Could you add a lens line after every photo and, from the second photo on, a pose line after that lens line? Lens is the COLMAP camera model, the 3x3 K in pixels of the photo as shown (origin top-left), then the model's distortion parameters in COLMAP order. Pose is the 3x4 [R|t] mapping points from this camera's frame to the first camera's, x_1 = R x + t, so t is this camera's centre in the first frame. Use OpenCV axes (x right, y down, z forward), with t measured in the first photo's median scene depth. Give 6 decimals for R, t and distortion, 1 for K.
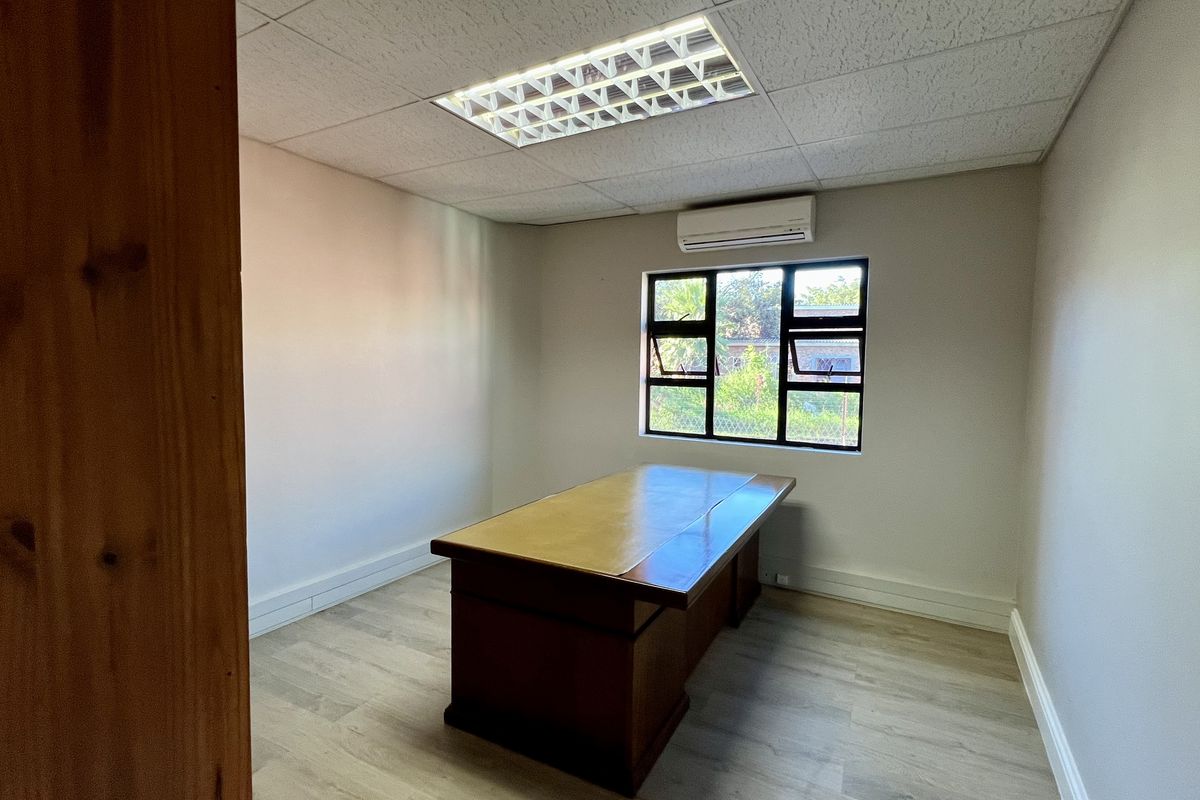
lens RADIAL K [[572.1, 0, 603.9], [0, 572.1, 396.4], [0, 0, 1]] dist [0.040352, -0.000192]
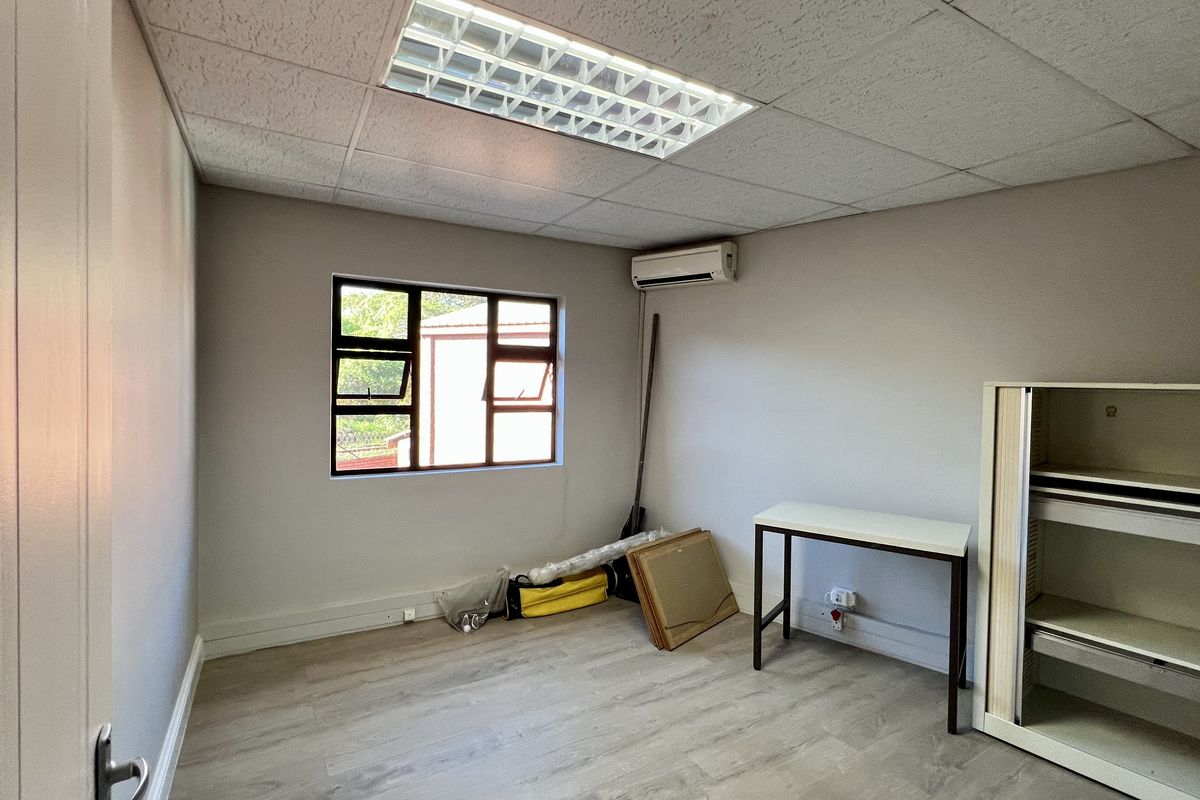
lens RADIAL K [[595.1, 0, 605.8], [0, 595.1, 404.5], [0, 0, 1]] dist [0.053123, 0.000227]
pose [[0.525620, -0.026819, 0.850297, -0.272620], [0.043765, 0.999032, 0.004456, -0.012941], [-0.849593, 0.034871, 0.526285, 0.143843]]
